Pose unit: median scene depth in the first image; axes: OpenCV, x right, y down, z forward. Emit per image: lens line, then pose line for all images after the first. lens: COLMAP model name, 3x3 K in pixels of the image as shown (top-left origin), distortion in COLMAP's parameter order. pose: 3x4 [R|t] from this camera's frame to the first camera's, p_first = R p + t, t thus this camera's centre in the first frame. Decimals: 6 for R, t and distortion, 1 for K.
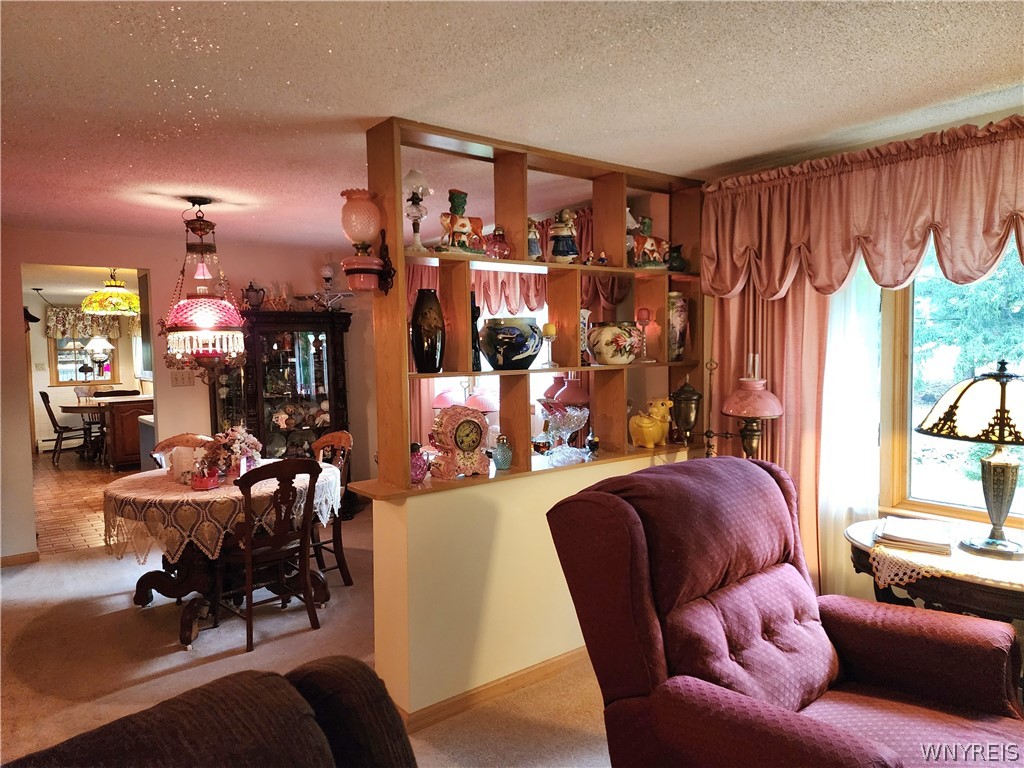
lens RADIAL K [[682.0, 0, 510.5], [0, 682.0, 388.6], [0, 0, 1]] dist [0.041684, -0.009148]
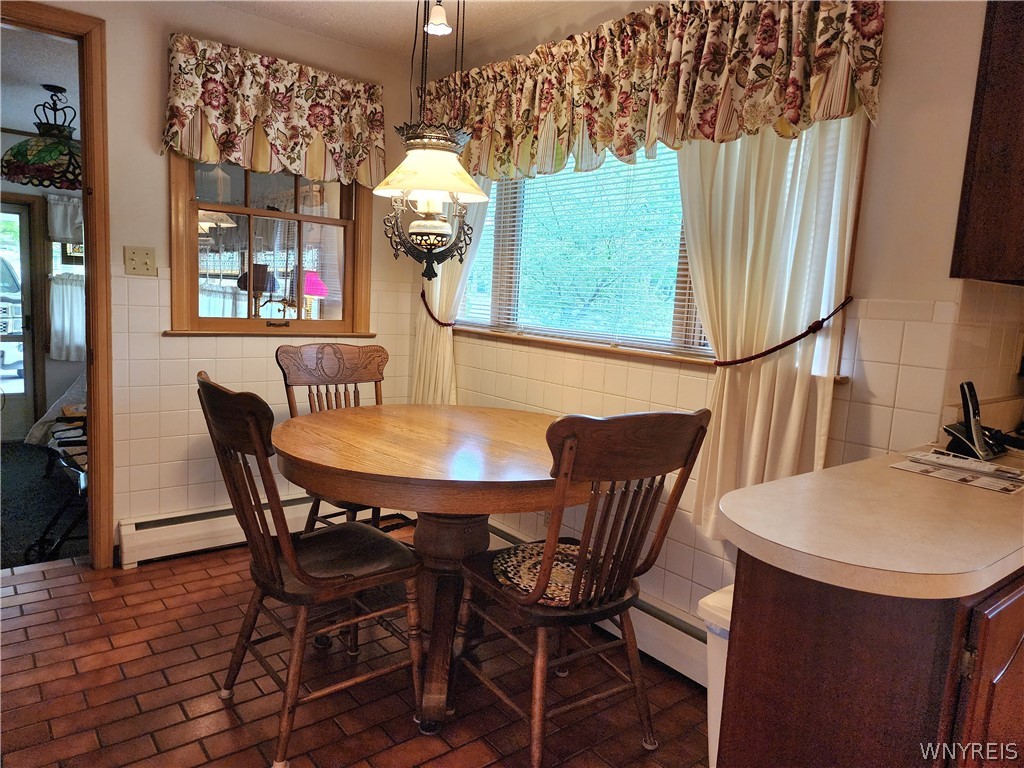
lens RADIAL K [[682.0, 0, 512.6], [0, 682.0, 384.6], [0, 0, 1]] dist [0.041684, -0.009148]
pose [[0.997045, 0.070797, 0.029828, -0.533998], [-0.072793, 0.994729, 0.072223, -0.013590], [-0.024558, -0.074181, 0.996942, 0.719141]]
